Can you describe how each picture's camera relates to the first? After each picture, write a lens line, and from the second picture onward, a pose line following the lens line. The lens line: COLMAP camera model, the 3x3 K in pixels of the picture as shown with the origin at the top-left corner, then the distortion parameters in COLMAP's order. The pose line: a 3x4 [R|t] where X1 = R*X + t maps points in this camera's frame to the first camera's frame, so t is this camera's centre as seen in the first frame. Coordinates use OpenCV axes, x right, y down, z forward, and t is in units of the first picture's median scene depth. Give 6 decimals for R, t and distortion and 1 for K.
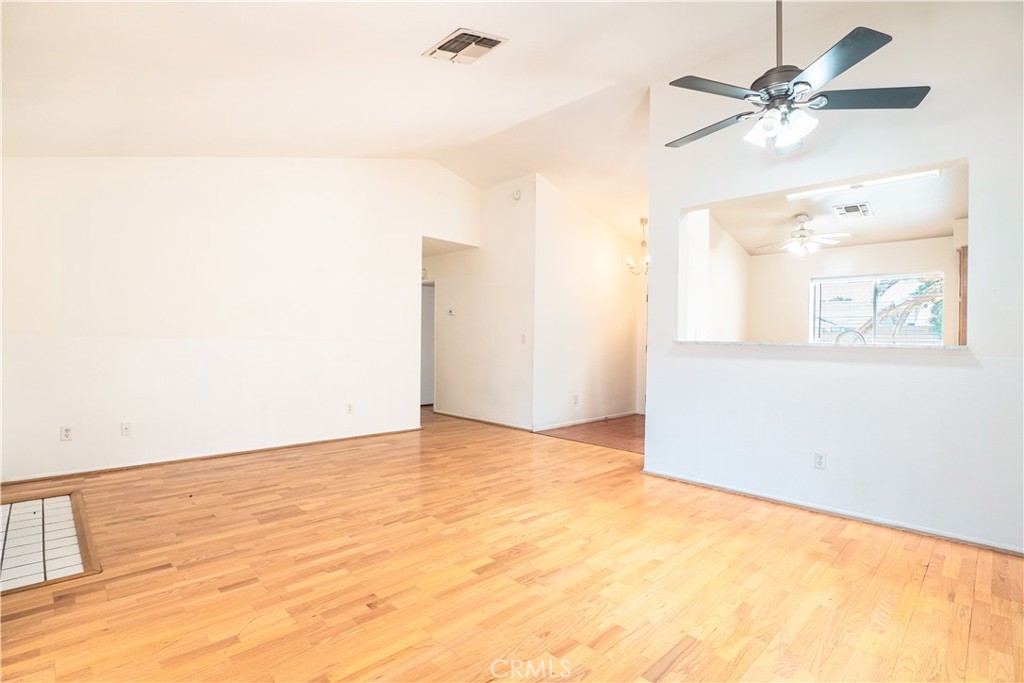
lens RADIAL K [[488.2, 0, 512.0], [0, 488.2, 341.5], [0, 0, 1]] dist [-0.034587, 0.000178]
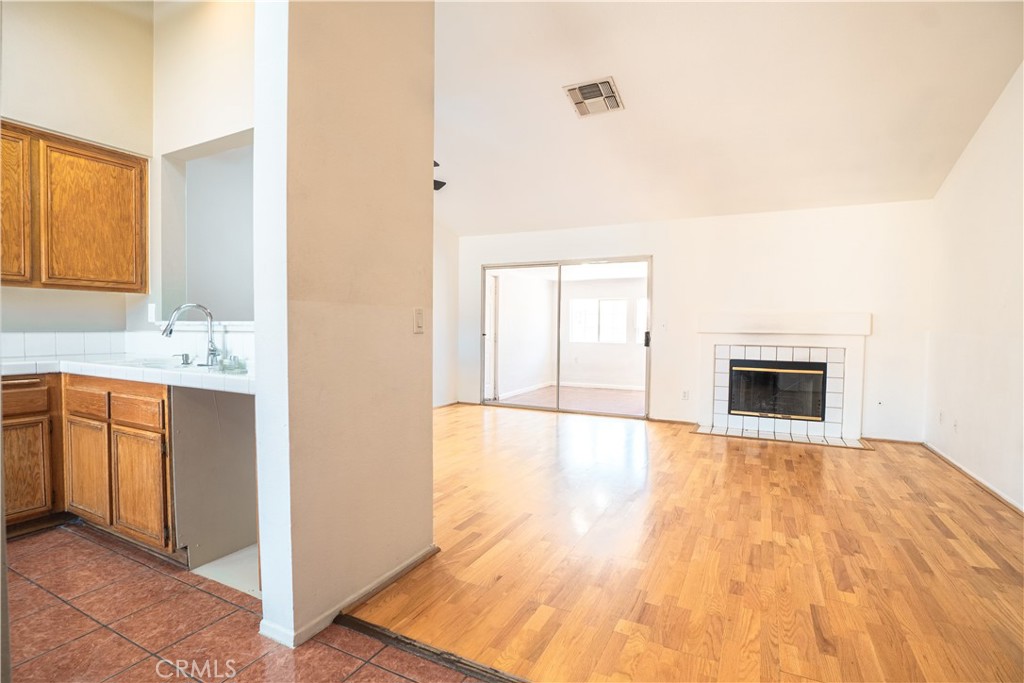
lens RADIAL K [[488.5, 0, 512.0], [0, 488.5, 341.5], [0, 0, 1]] dist [-0.023828, -0.000221]
pose [[-0.948362, -0.016849, -0.316743, 0.385298], [-0.026249, 0.999332, 0.025435, 0.006609], [0.316103, 0.032436, -0.948170, 1.642659]]
